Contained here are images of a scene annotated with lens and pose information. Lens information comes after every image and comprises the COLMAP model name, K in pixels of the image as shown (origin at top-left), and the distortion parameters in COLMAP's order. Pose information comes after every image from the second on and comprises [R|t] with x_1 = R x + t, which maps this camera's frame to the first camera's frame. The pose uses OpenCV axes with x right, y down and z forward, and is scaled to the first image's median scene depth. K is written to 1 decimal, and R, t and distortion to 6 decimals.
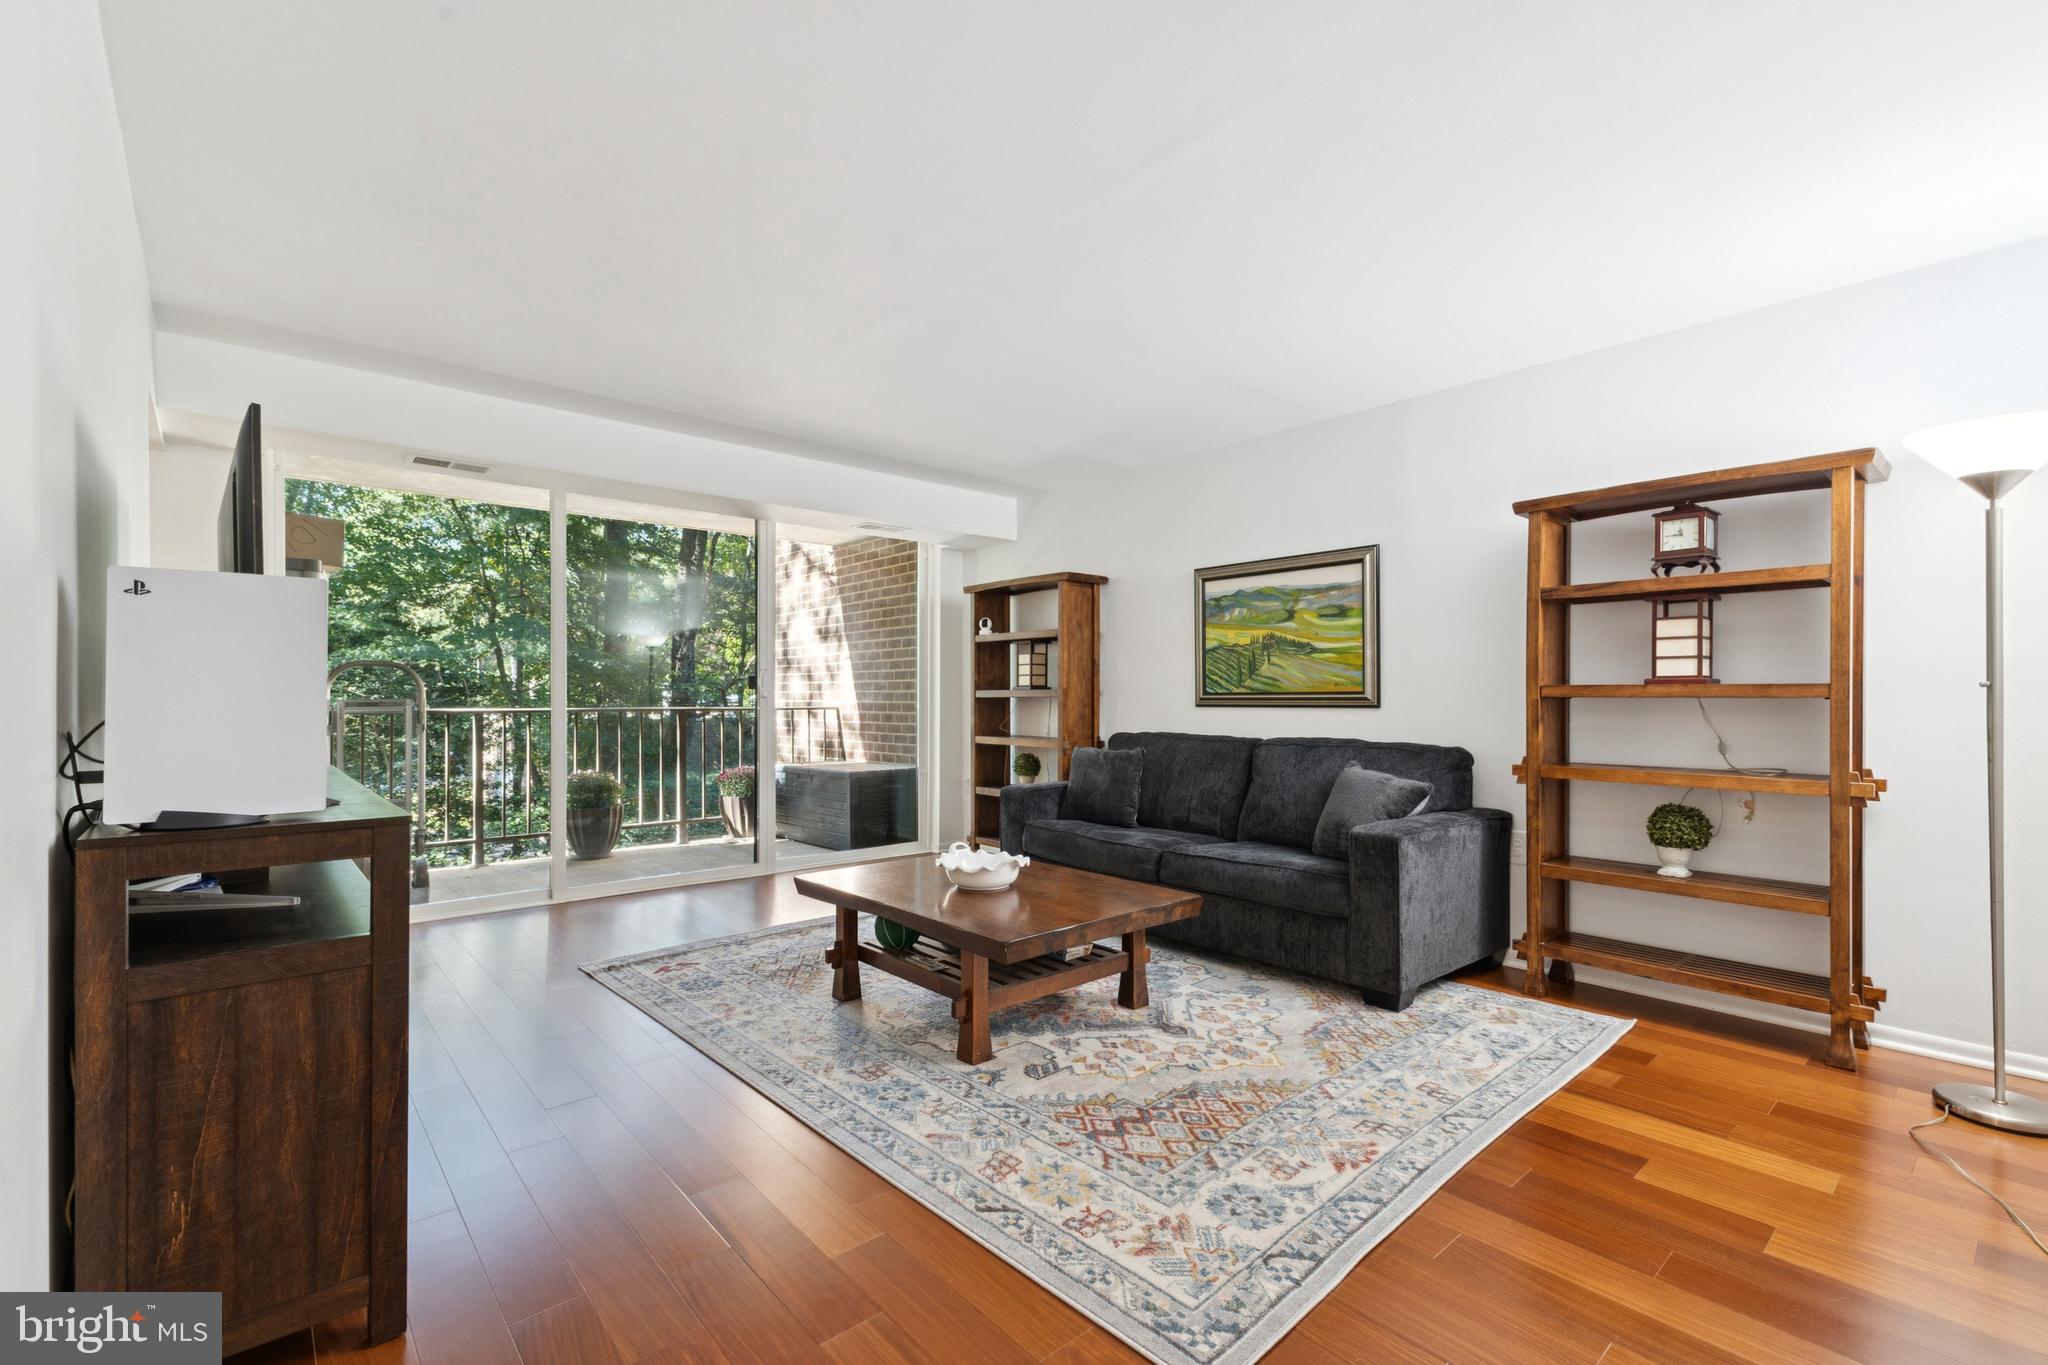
lens RADIAL K [[902.5, 0, 1017.7], [0, 902.5, 691.5], [0, 0, 1]] dist [0.010751, 0.000147]
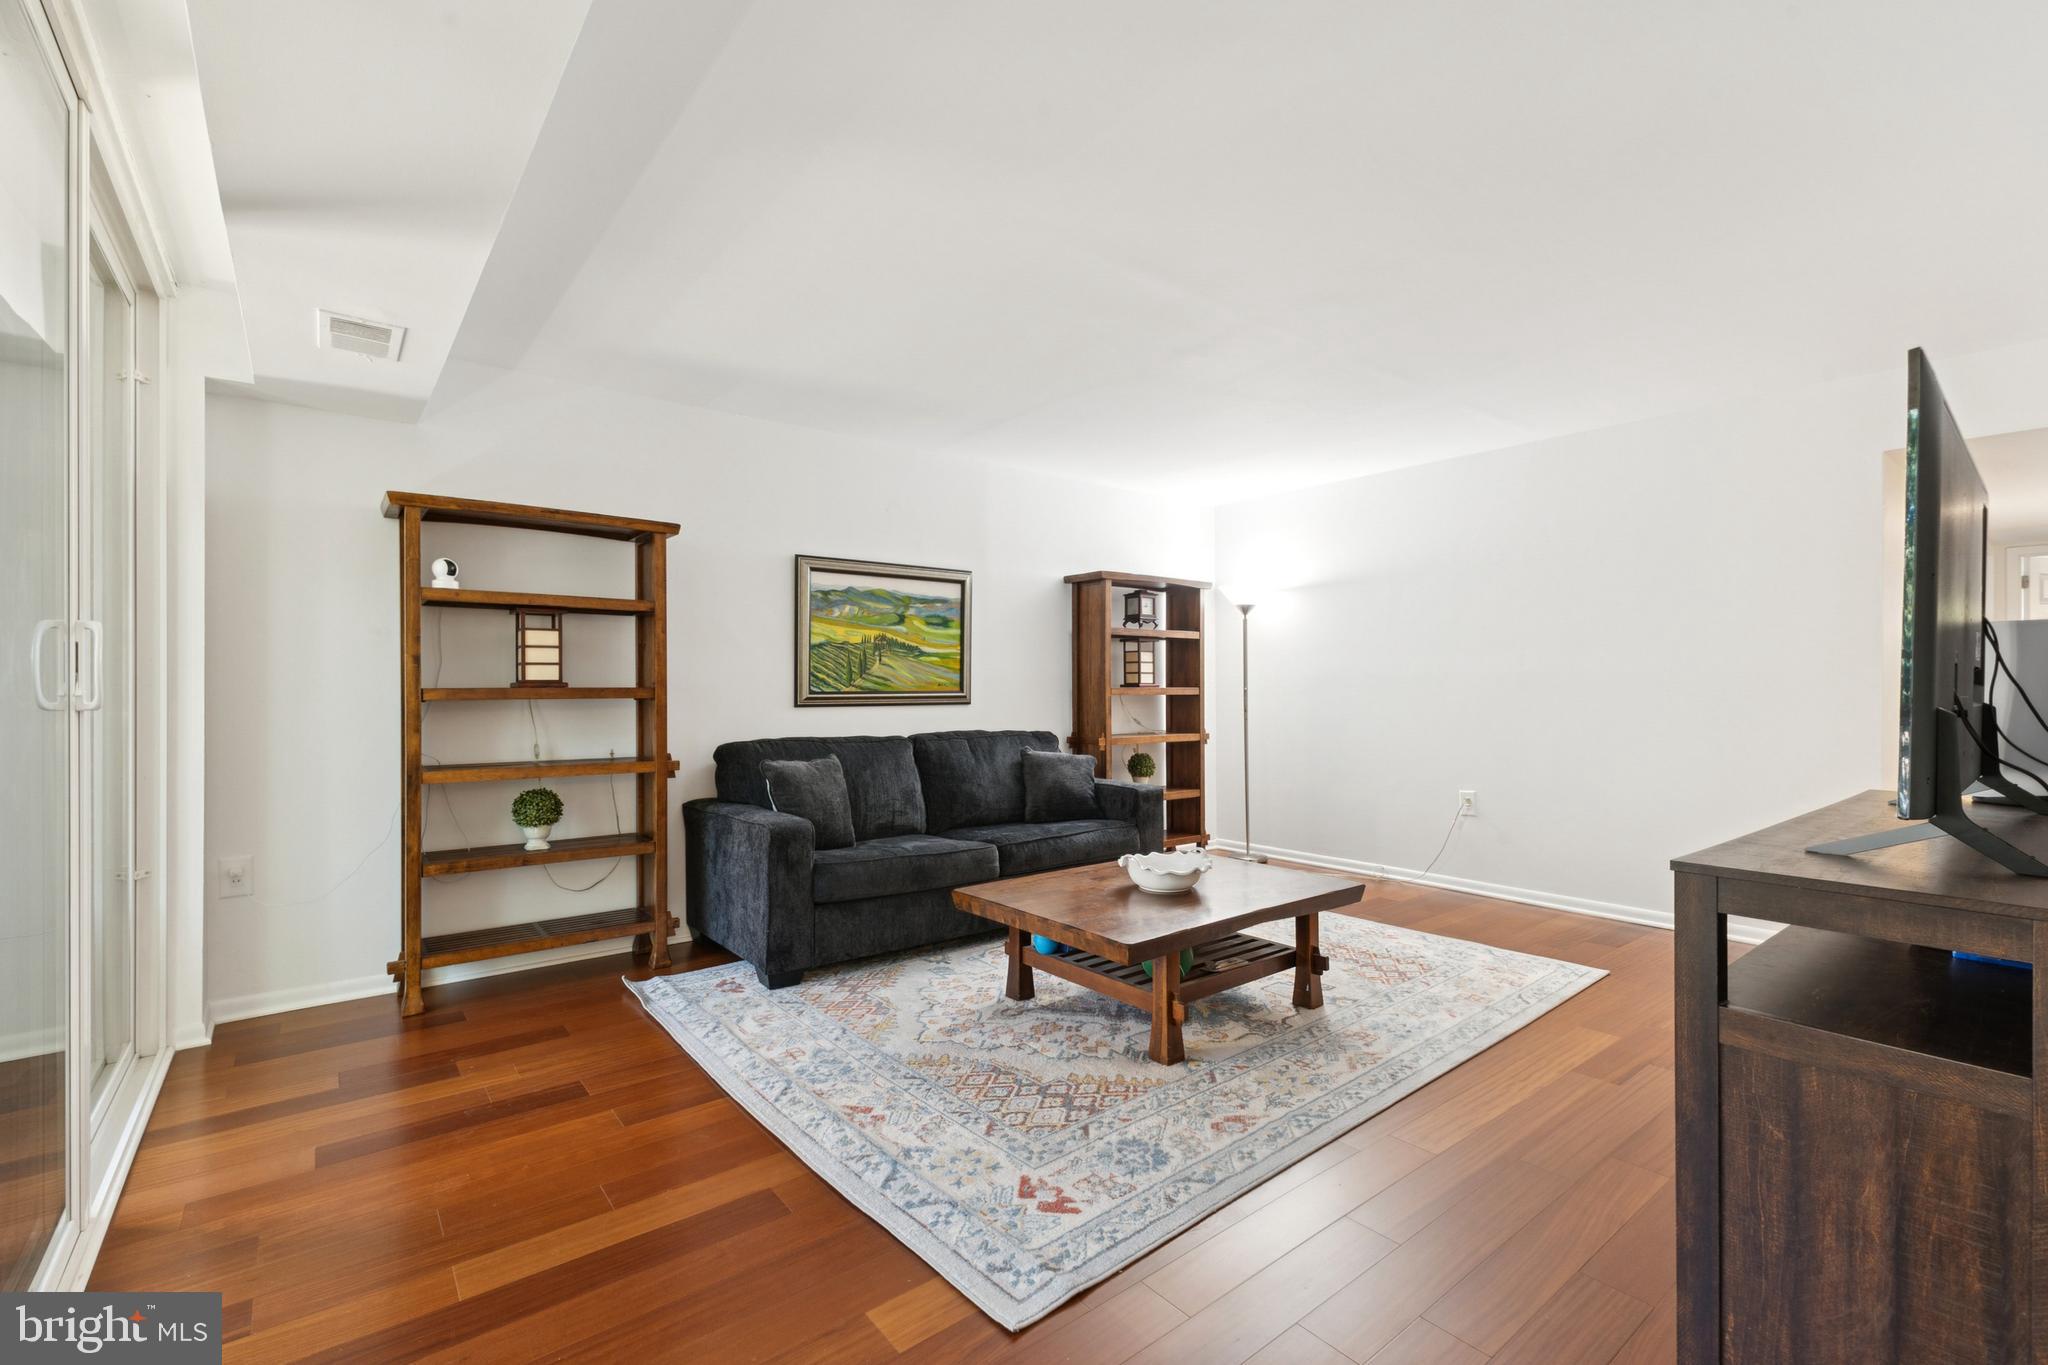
lens RADIAL K [[885.2, 0, 1028.5], [0, 885.2, 691.4], [0, 0, 1]] dist [-0.023977, -0.000171]
pose [[0.049874, 0.005248, 0.998742, -0.939215], [0.000601, 0.999986, -0.005285, 0.007775], [-0.998755, 0.000864, 0.049870, 1.021873]]
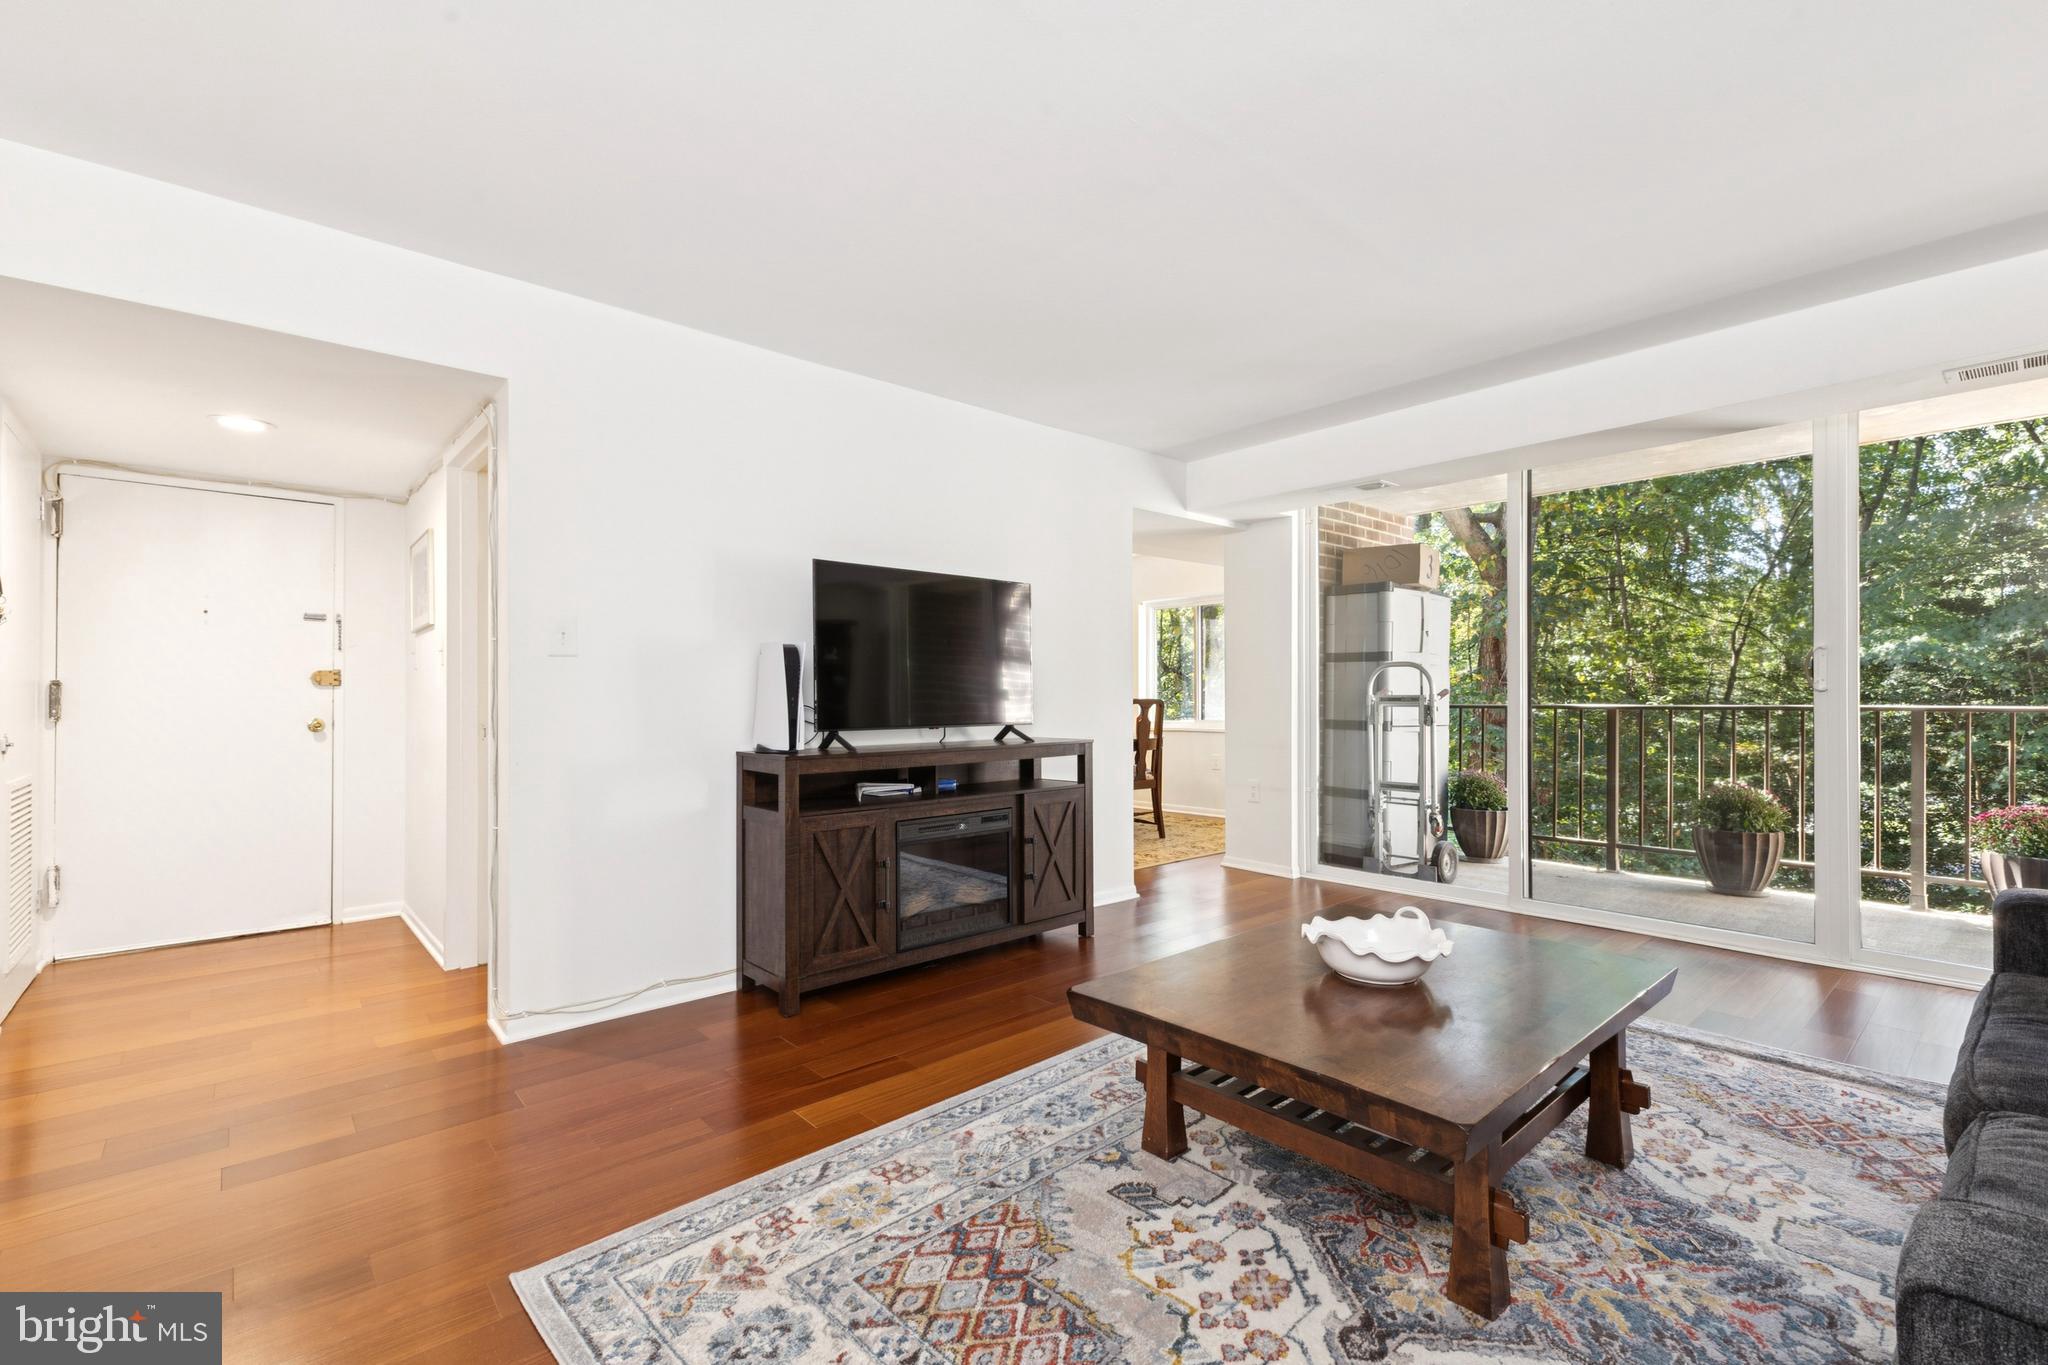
lens RADIAL K [[902.5, 0, 1017.7], [0, 902.5, 691.5], [0, 0, 1]] dist [0.010751, 0.000147]
pose [[-0.002158, -0.006400, -0.999977, 0.579863], [0.009879, 0.999931, -0.006421, 0.011309], [0.999949, -0.009893, -0.002095, 0.690351]]
